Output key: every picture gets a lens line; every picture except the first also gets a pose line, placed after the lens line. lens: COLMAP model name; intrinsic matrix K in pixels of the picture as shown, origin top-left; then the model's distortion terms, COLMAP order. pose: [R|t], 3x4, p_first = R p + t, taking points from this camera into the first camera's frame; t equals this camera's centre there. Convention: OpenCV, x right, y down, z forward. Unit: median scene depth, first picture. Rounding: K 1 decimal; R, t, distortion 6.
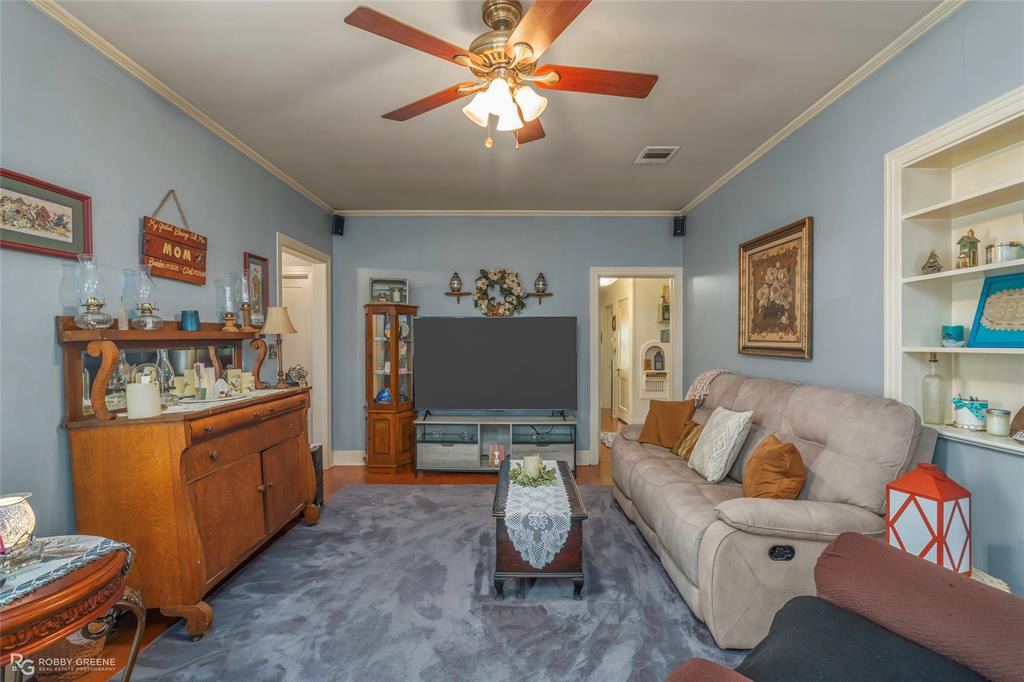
lens RADIAL K [[462.2, 0, 520.0], [0, 462.2, 341.9], [0, 0, 1]] dist [-0.007795, 0.001947]
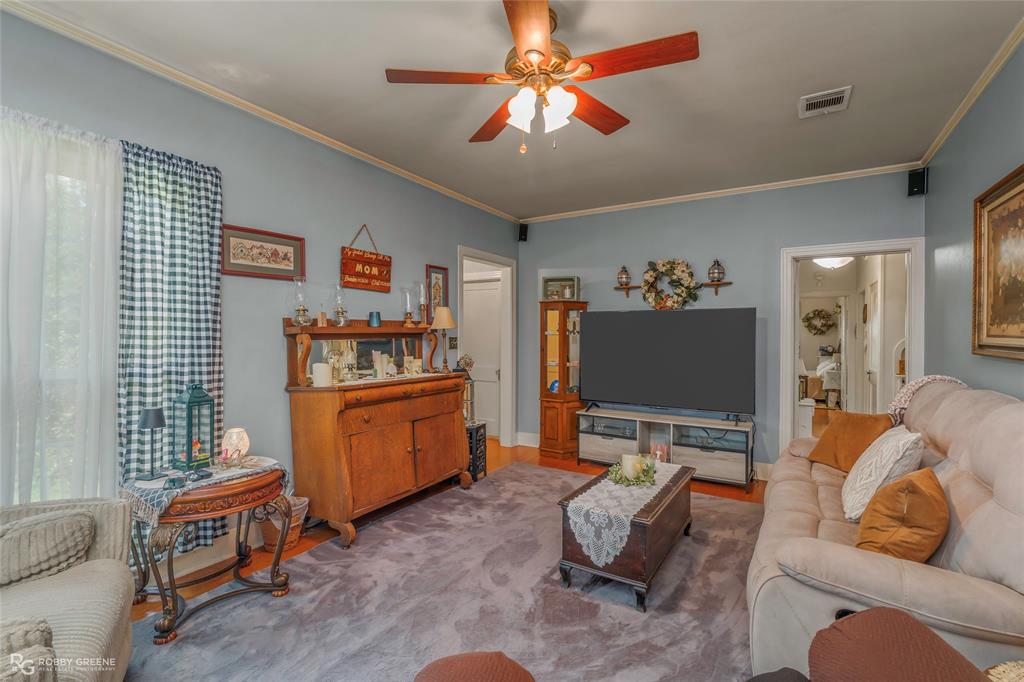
lens RADIAL K [[462.2, 0, 519.8], [0, 462.2, 335.5], [0, 0, 1]] dist [-0.007795, 0.001947]
pose [[0.852788, 0.003461, -0.522246, 0.334635], [-0.004514, 0.999990, -0.000744, 0.000675], [0.522238, 0.002992, 0.852795, 0.059526]]
